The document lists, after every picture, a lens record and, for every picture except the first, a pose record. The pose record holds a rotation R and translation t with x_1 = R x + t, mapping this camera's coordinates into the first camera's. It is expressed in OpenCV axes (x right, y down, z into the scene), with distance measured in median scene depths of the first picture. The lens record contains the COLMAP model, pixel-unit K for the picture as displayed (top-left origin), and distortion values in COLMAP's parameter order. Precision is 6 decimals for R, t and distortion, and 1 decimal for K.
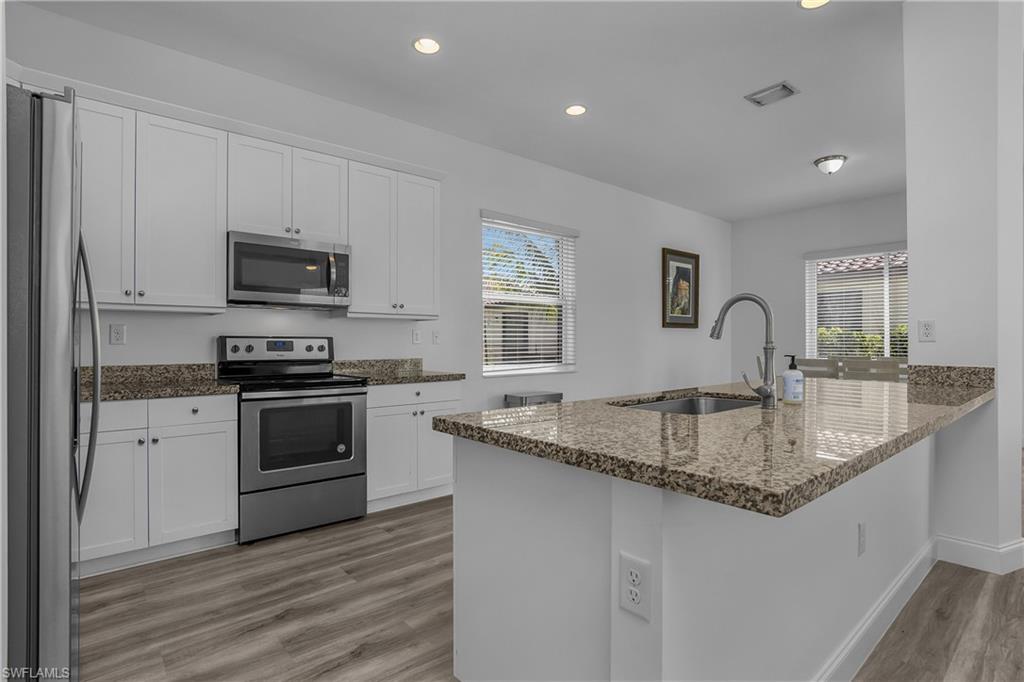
lens RADIAL K [[503.1, 0, 512.0], [0, 503.1, 341.0], [0, 0, 1]] dist [-0.009616, -0.000185]
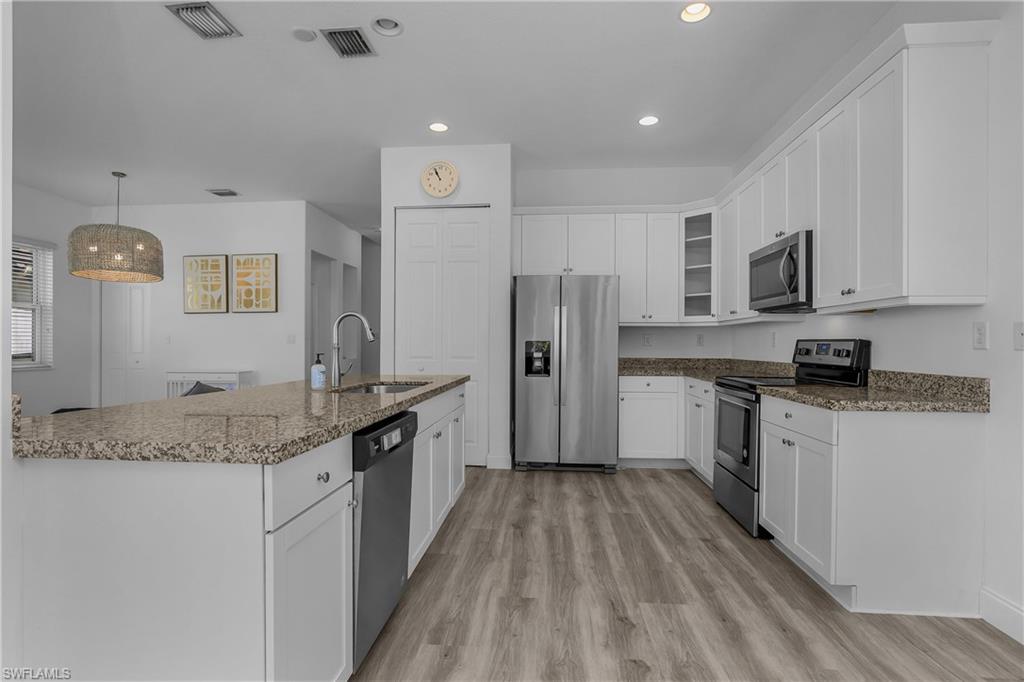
lens RADIAL K [[503.1, 0, 512.0], [0, 503.1, 341.0], [0, 0, 1]] dist [-0.009616, -0.000185]
pose [[-0.707227, -0.007086, -0.706951, 0.658829], [-0.002571, 0.999969, -0.007450, 0.002733], [0.706982, -0.003451, -0.707223, 1.335180]]
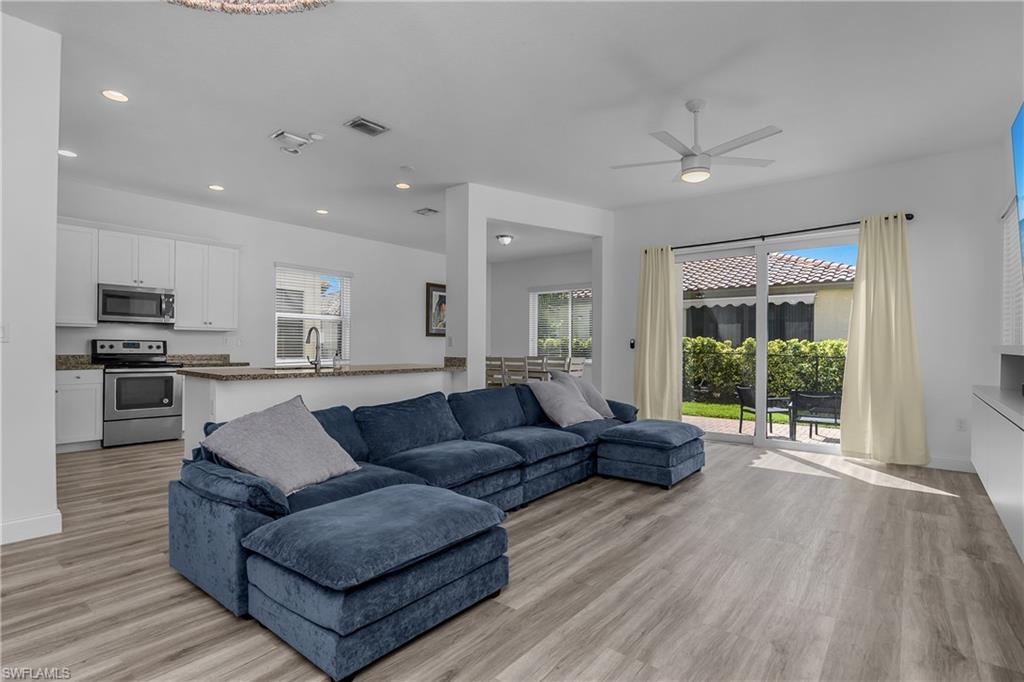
lens RADIAL K [[496.6, 0, 497.8], [0, 496.6, 345.5], [0, 0, 1]] dist [-0.002132, 0.000681]
pose [[0.986881, 0.009434, 0.161172, 0.557980], [-0.009225, 0.999955, -0.002046, 0.001948], [-0.161184, 0.000532, 0.986924, -0.979008]]
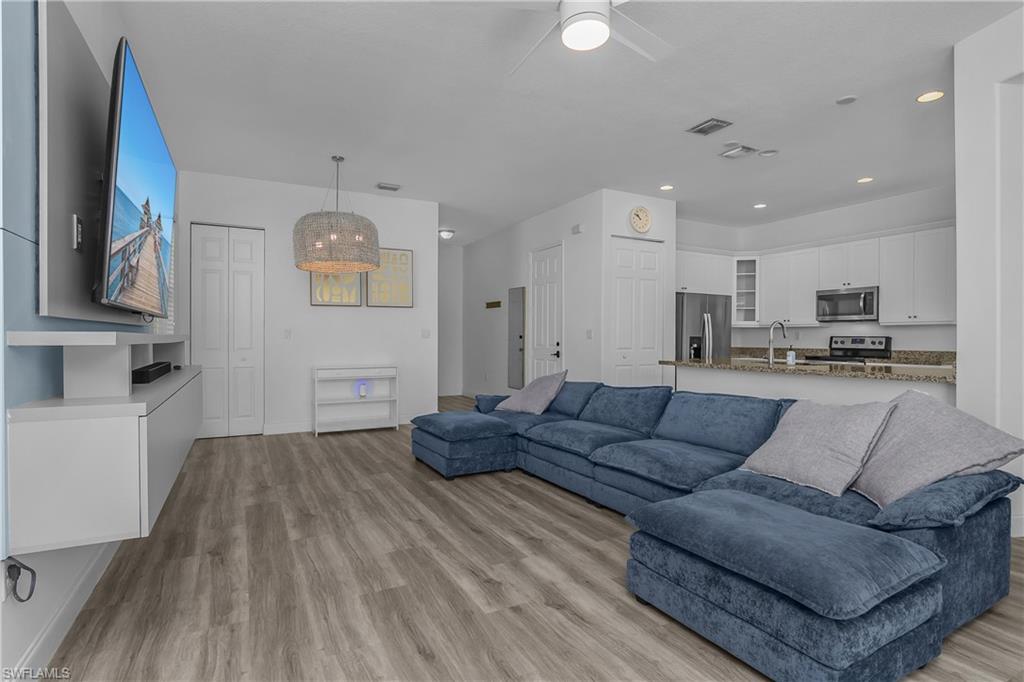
lens RADIAL K [[511.2, 0, 524.9], [0, 511.2, 339.9], [0, 0, 1]] dist [0.001528, 0.000429]
pose [[-0.200109, 0.002805, -0.979770, 1.858314], [-0.001645, 0.999994, 0.003199, 0.000535], [0.979772, 0.002252, -0.200103, 0.138190]]
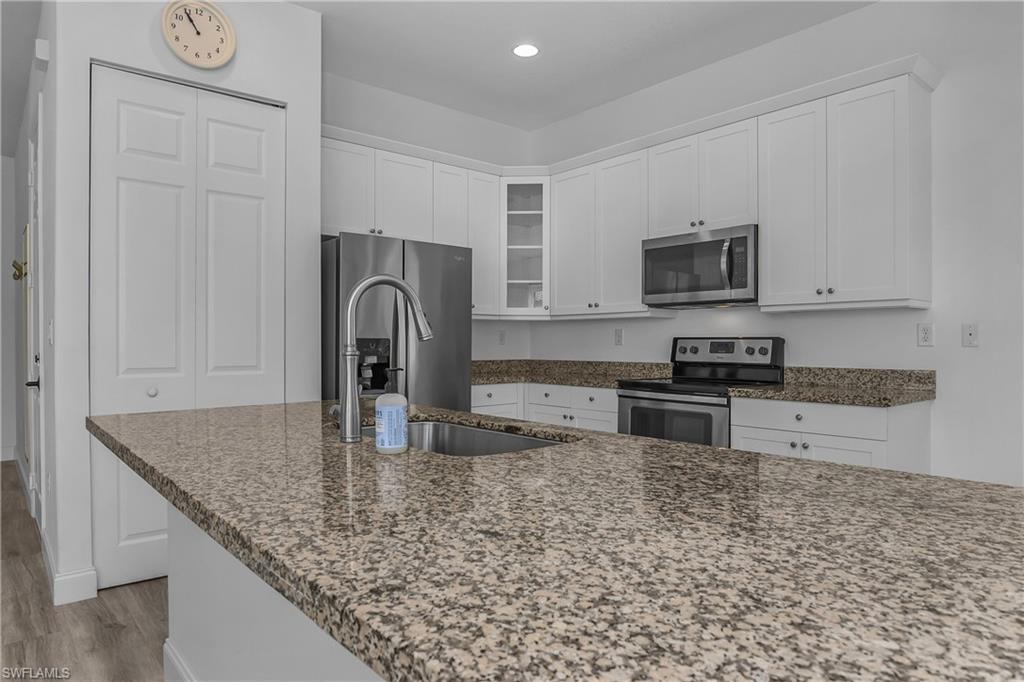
lens RADIAL K [[626.6, 0, 512.0], [0, 626.6, 341.0], [0, 0, 1]] dist [-0.022125, 0.000163]
pose [[-0.005576, -0.002823, -0.999980, 0.728357], [0.000912, 0.999996, -0.002828, 0.000926], [0.999984, -0.000927, -0.005573, 0.662772]]
